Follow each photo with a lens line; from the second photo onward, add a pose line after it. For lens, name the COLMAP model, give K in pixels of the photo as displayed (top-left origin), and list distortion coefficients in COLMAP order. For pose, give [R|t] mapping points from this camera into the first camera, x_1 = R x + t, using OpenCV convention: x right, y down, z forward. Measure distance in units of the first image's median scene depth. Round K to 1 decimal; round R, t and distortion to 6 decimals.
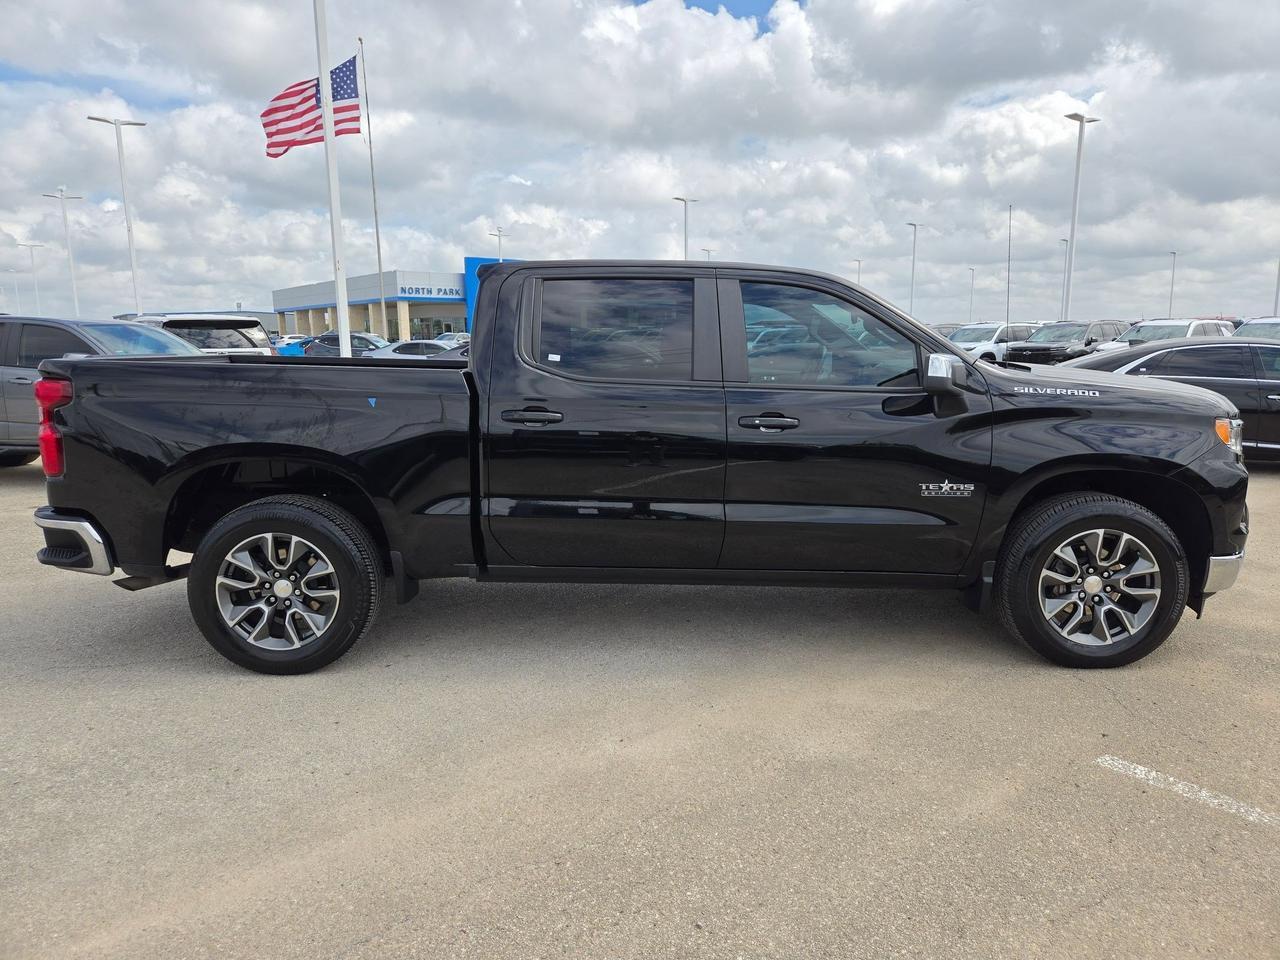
lens RADIAL K [[981.4, 0, 640.0], [0, 981.4, 480.0], [0, 0, 1]] dist [0.010508, 0.003483]
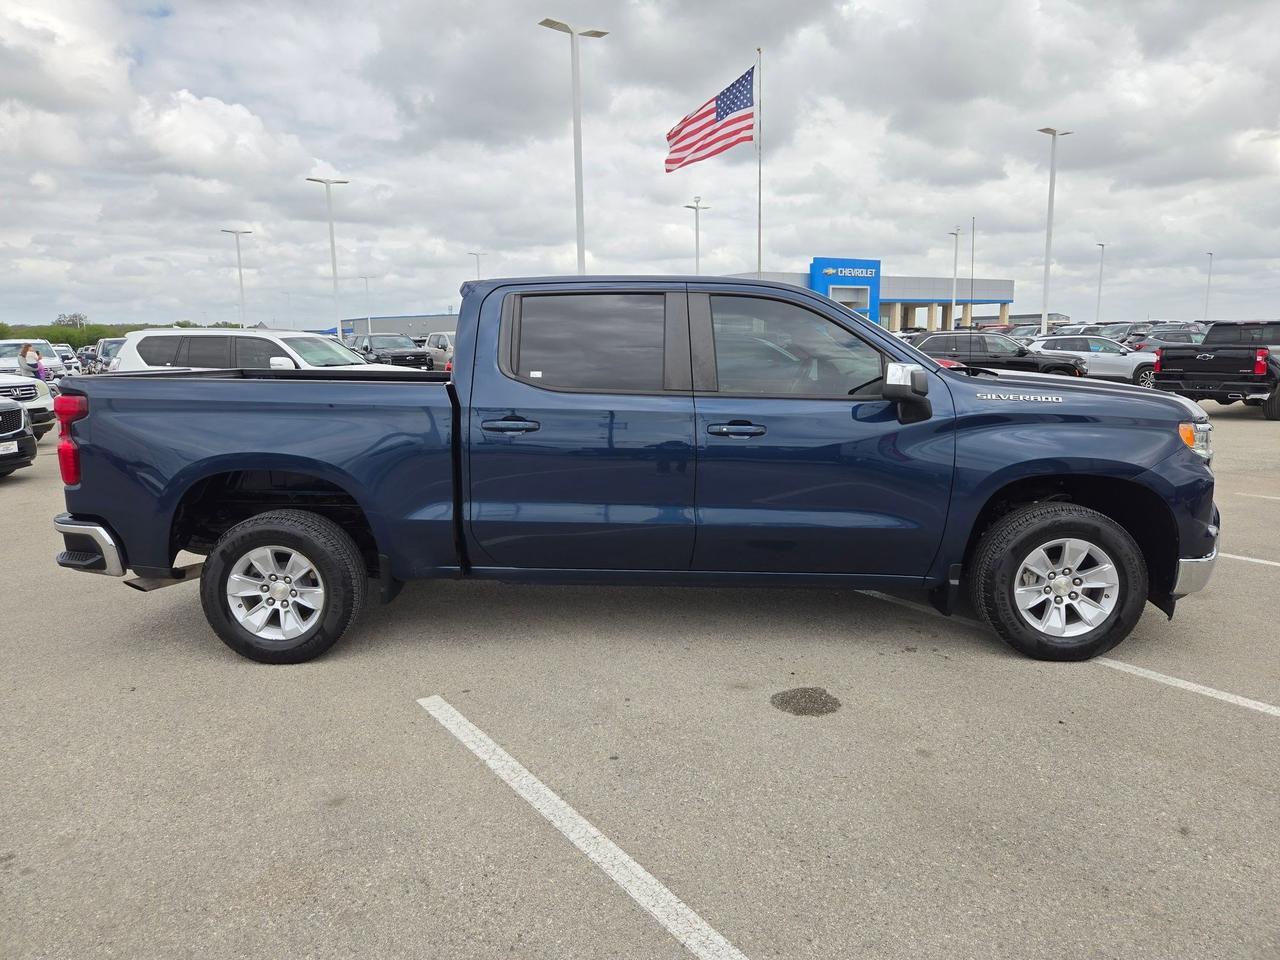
lens RADIAL K [[838.7, 0, 640.0], [0, 838.7, 480.0], [0, 0, 1]] dist [0.030483, -0.000495]
pose [[0.998333, -0.004883, -0.057518, 0.079879], [0.005534, 0.999923, 0.011151, -0.015999], [0.057459, -0.011450, 0.998282, 0.104143]]
